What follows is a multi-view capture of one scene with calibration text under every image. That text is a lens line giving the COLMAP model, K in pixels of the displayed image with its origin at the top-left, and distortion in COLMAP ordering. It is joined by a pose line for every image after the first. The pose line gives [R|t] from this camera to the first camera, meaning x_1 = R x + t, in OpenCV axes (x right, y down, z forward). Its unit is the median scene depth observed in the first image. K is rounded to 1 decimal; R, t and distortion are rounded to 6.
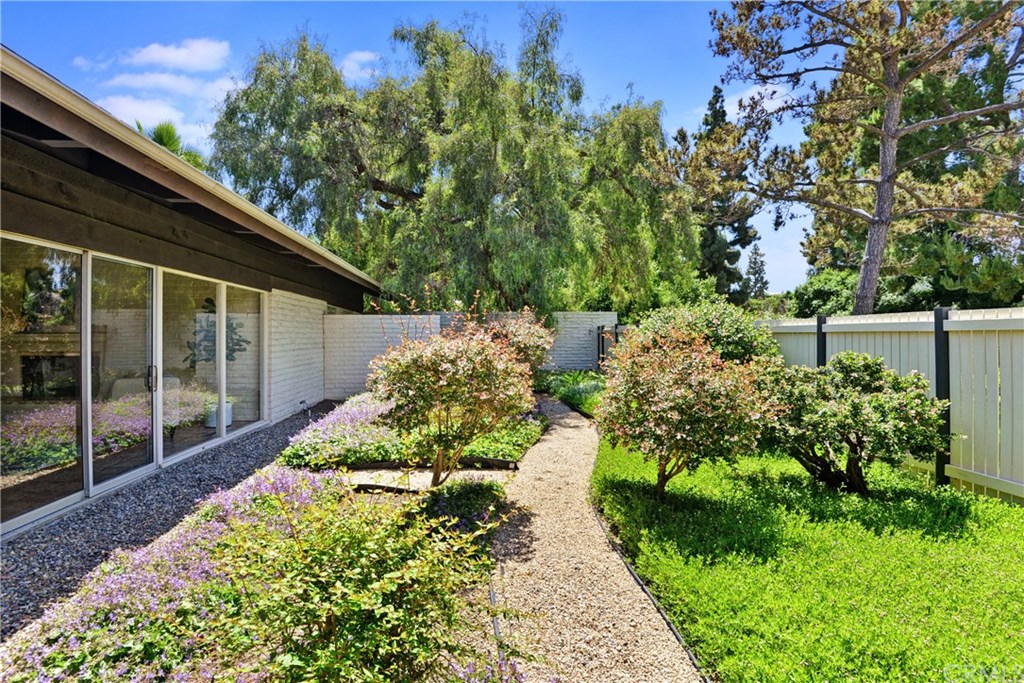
lens RADIAL K [[470.3, 0, 500.0], [0, 470.3, 340.4], [0, 0, 1]] dist [-0.045138, -0.000078]
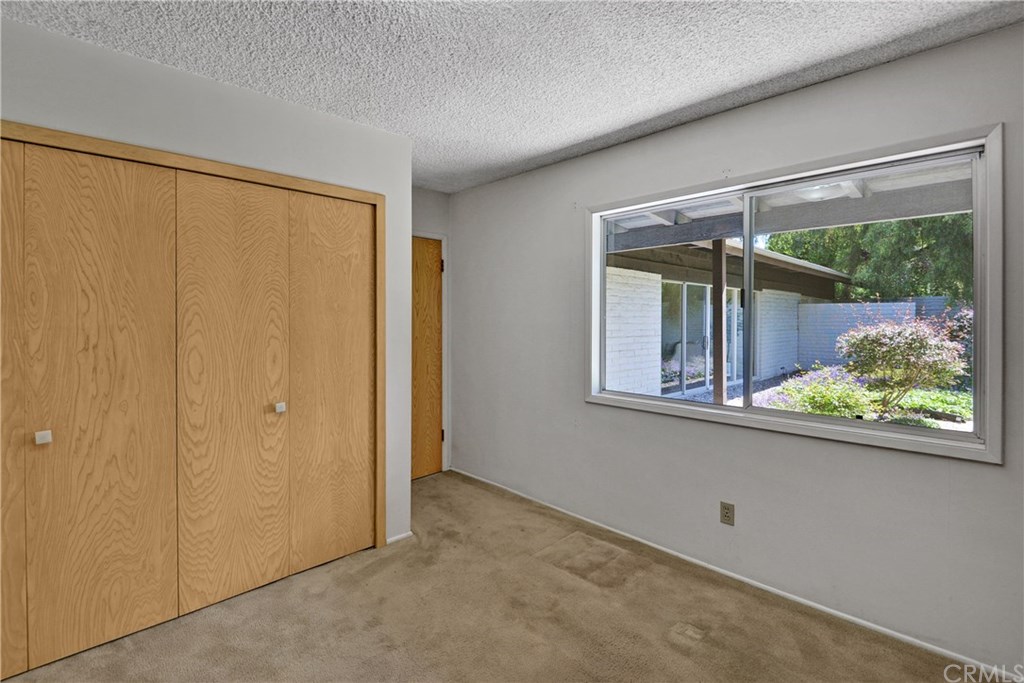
lens RADIAL K [[472.7, 0, 510.3], [0, 472.7, 325.2], [0, 0, 1]] dist [-0.001160, -0.000535]
pose [[0.632942, 0.016589, -0.774022, 0.280326], [-0.010208, 0.999862, 0.013081, -0.010284], [0.774132, -0.000378, 0.633024, -0.952469]]
